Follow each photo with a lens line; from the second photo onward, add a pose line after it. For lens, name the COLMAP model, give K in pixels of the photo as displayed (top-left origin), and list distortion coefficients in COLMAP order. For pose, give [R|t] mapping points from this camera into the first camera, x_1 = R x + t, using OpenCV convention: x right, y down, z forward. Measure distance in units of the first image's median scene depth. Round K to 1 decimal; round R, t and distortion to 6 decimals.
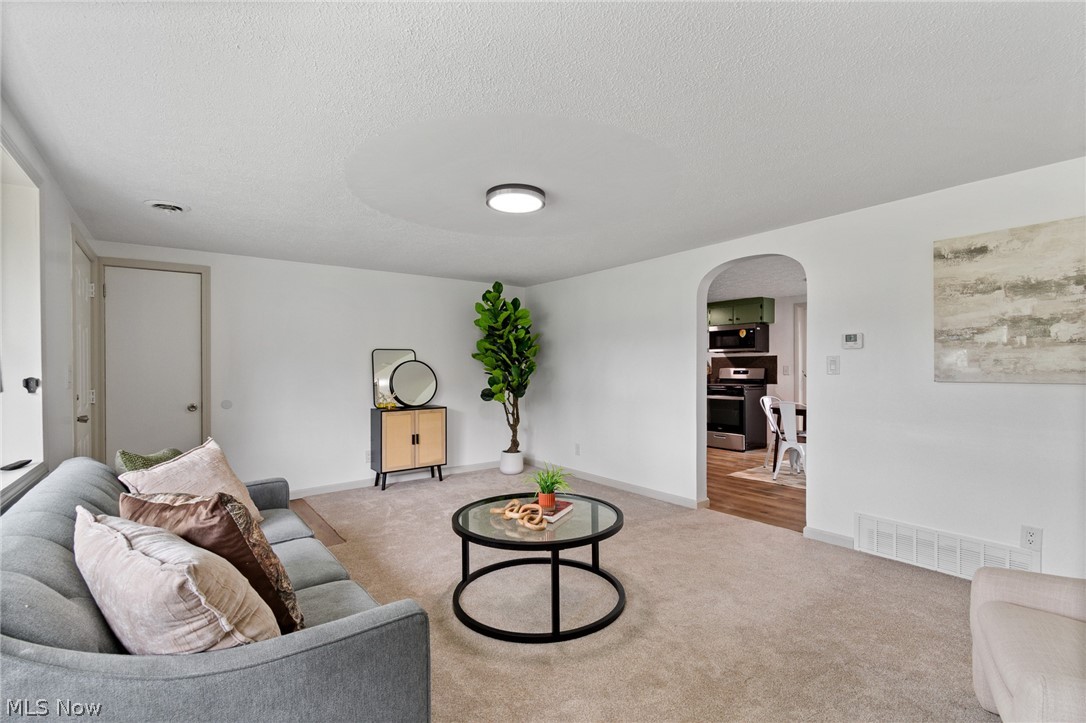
lens RADIAL K [[486.0, 0, 545.9], [0, 486.0, 361.0], [0, 0, 1]] dist [0.001458, 0.000230]
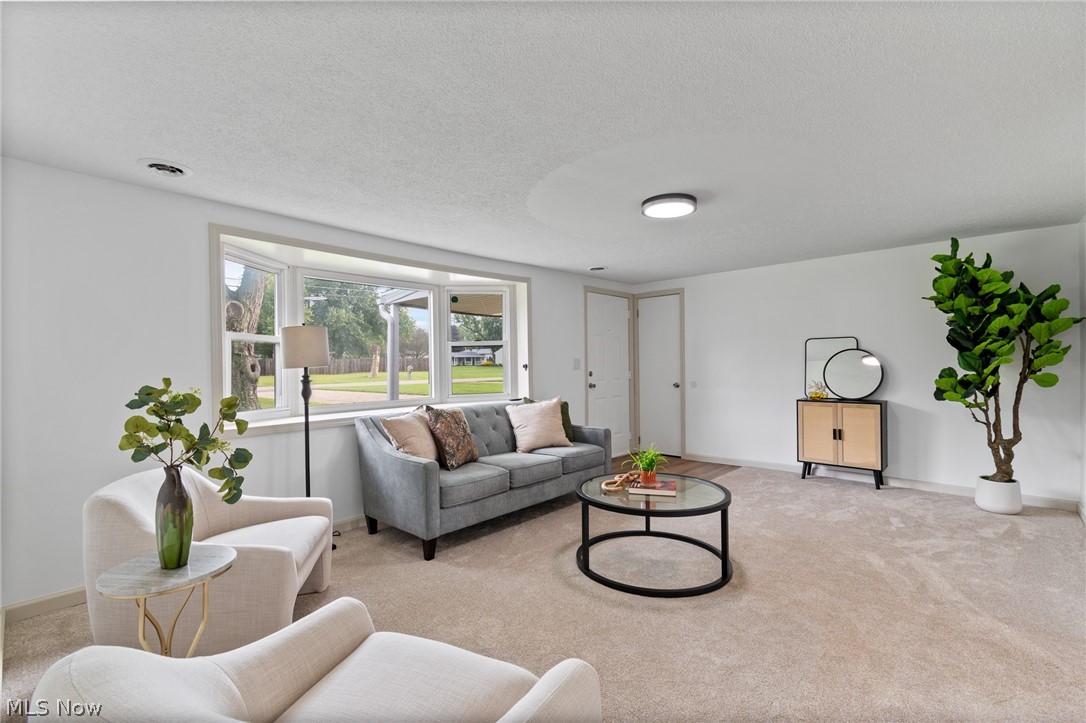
lens RADIAL K [[486.0, 0, 545.9], [0, 486.0, 361.0], [0, 0, 1]] dist [0.001458, 0.000230]
pose [[0.163797, -0.000622, -0.986494, 0.674311], [0.021687, 0.999760, 0.002970, 0.009124], [0.986256, -0.021880, 0.163771, 0.378521]]
